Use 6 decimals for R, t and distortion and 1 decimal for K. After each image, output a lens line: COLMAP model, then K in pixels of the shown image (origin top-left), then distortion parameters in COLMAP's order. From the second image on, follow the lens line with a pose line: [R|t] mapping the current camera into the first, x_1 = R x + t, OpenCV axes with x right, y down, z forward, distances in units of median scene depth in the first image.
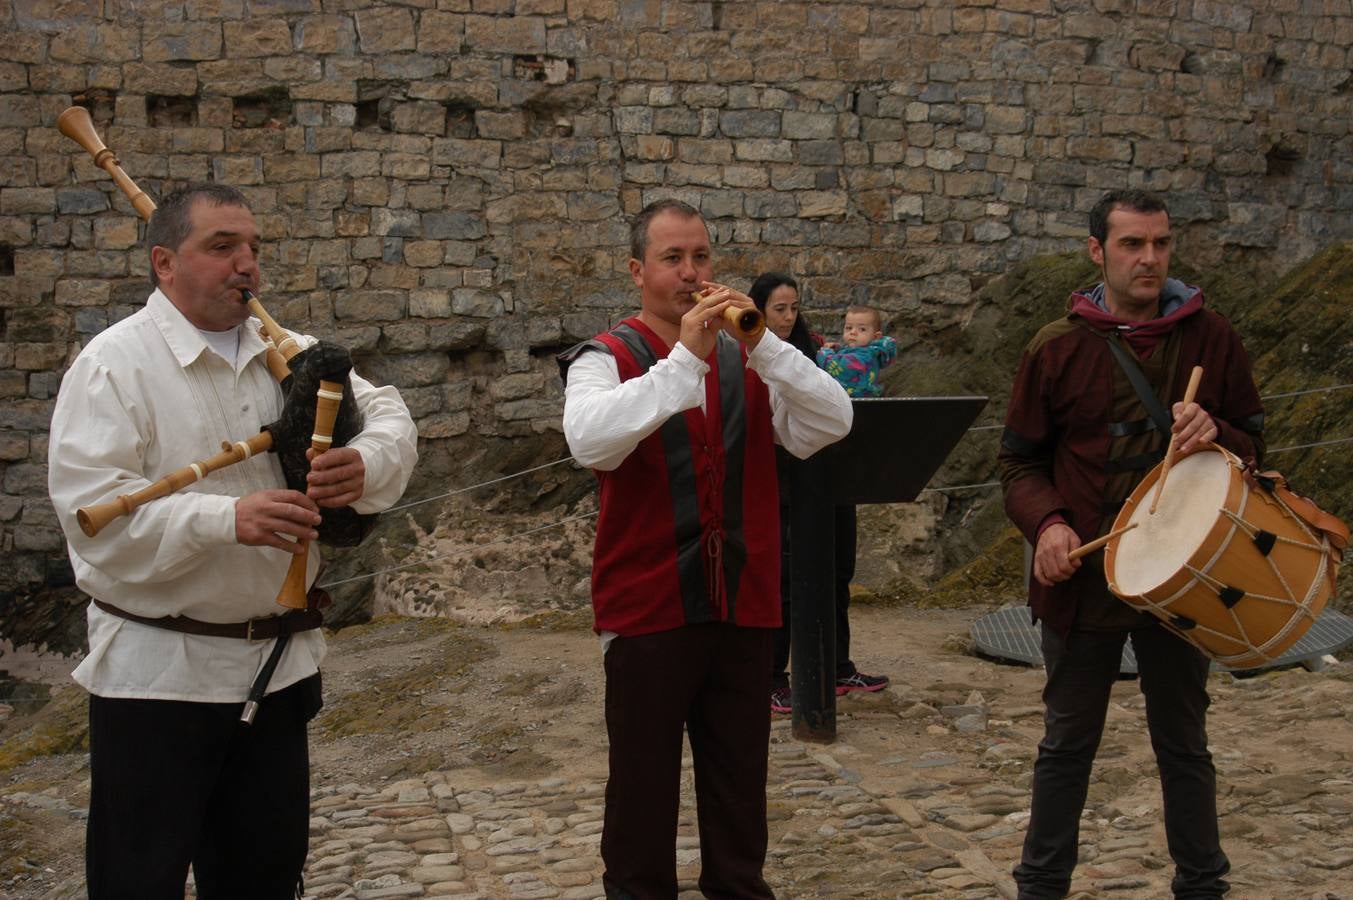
lens RADIAL K [[1618.5, 0, 657.1], [0, 1618.5, 446.2], [0, 0, 1]] dist [-0.120669, 0.021555]
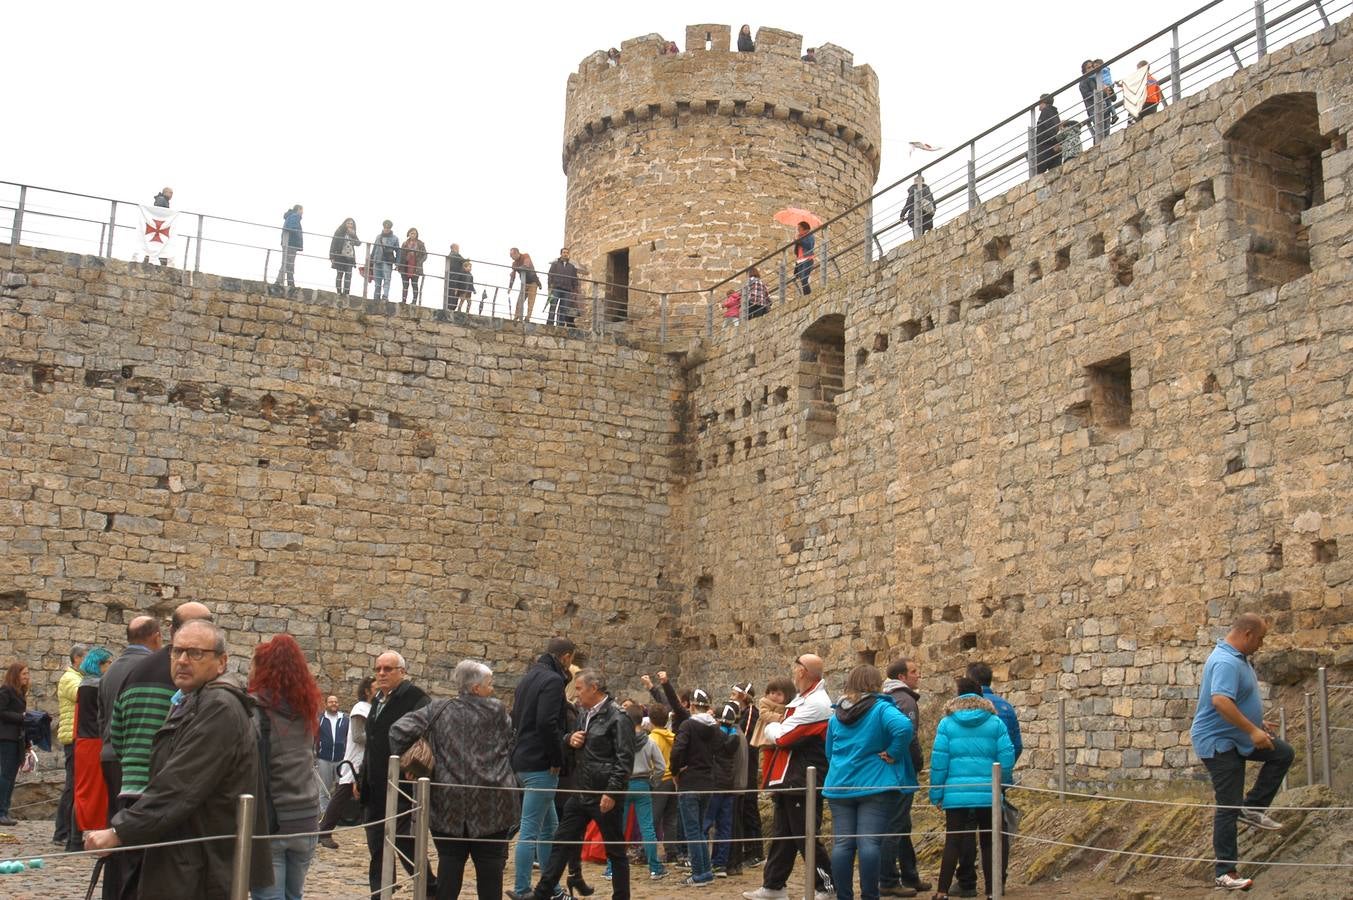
lens RADIAL K [[1635.8, 0, 676.5], [0, 1635.8, 450.0], [0, 0, 1]] dist [-0.122947, 0.059144]
pose [[0.978308, 0.081188, 0.190581, 0.157072], [-0.024055, 0.958297, -0.284759, 0.146923], [-0.205753, 0.273997, 0.939463, -1.036212]]
